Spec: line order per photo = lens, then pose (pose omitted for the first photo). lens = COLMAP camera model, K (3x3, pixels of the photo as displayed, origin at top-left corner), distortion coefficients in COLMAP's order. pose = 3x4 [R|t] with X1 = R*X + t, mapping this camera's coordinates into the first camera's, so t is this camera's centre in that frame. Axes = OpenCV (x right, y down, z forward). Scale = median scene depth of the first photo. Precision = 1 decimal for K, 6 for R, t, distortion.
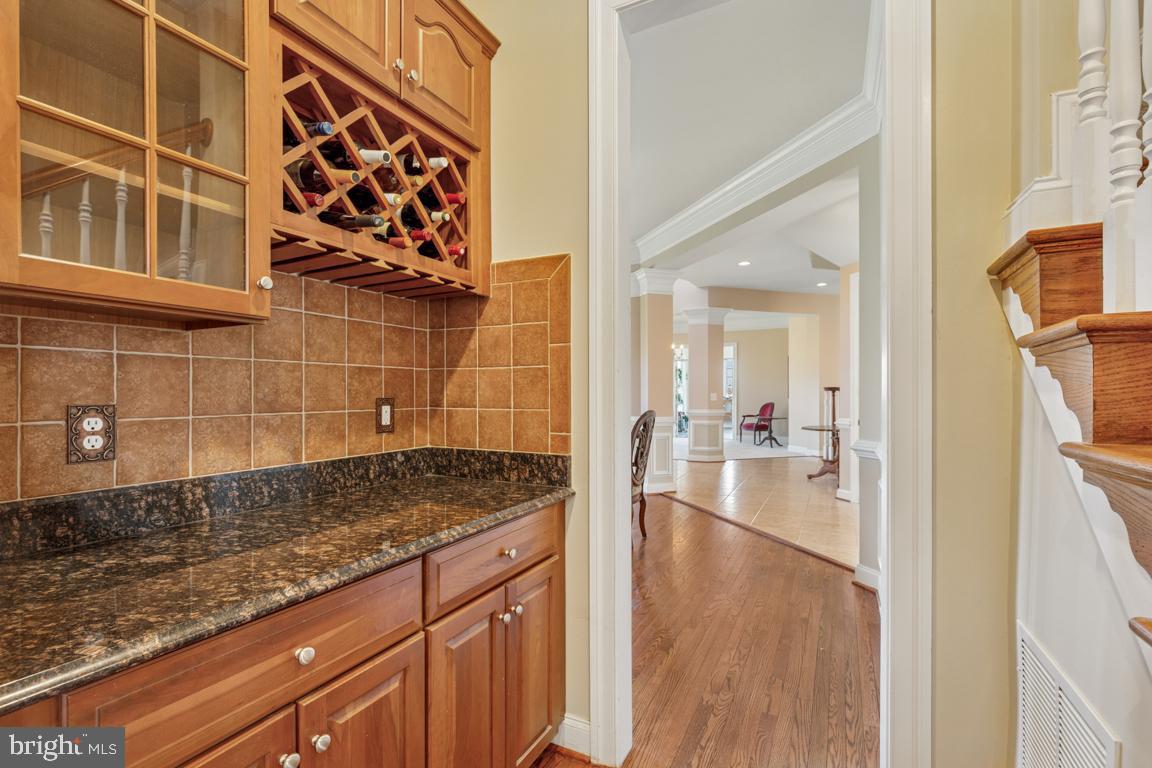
lens RADIAL K [[526.1, 0, 580.0], [0, 526.1, 388.5], [0, 0, 1]] dist [-0.000907, 0.000370]
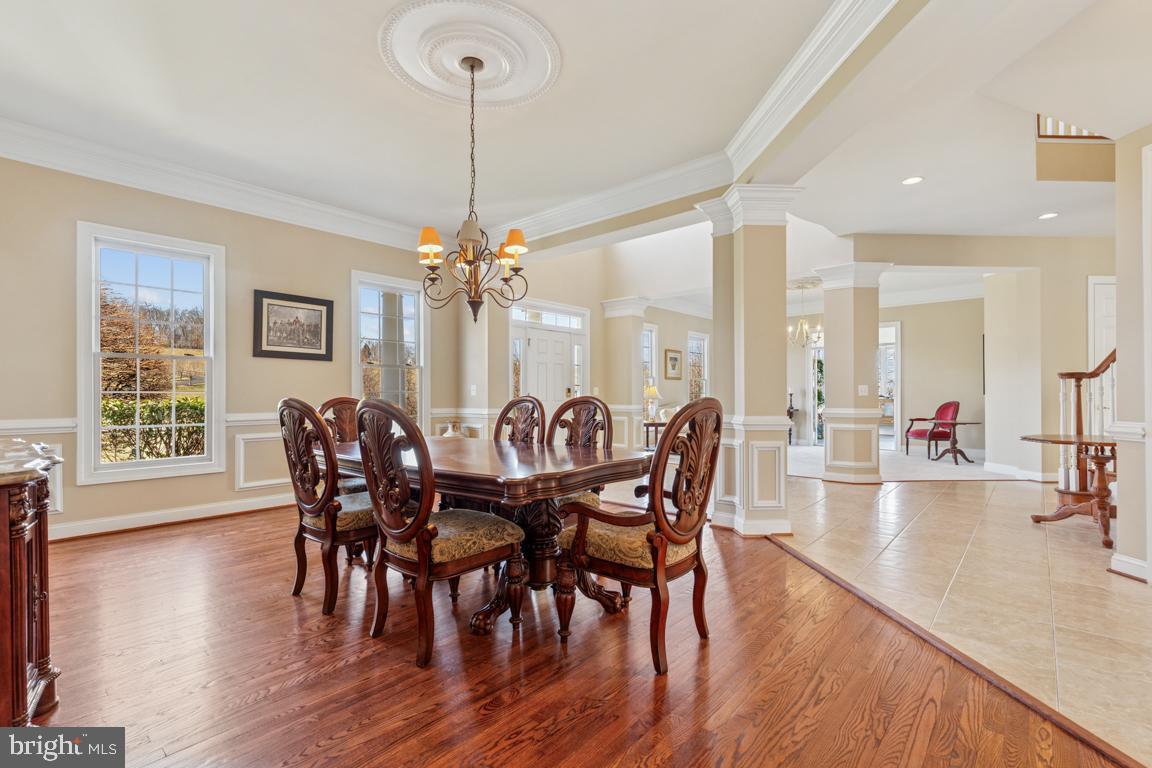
lens RADIAL K [[526.1, 0, 571.8], [0, 526.1, 385.4], [0, 0, 1]] dist [-0.000907, 0.000370]
pose [[0.963860, -0.003348, -0.266390, 0.067290], [0.000424, 0.999939, -0.011033, 0.016912], [0.266410, 0.010522, 0.963802, 0.222805]]
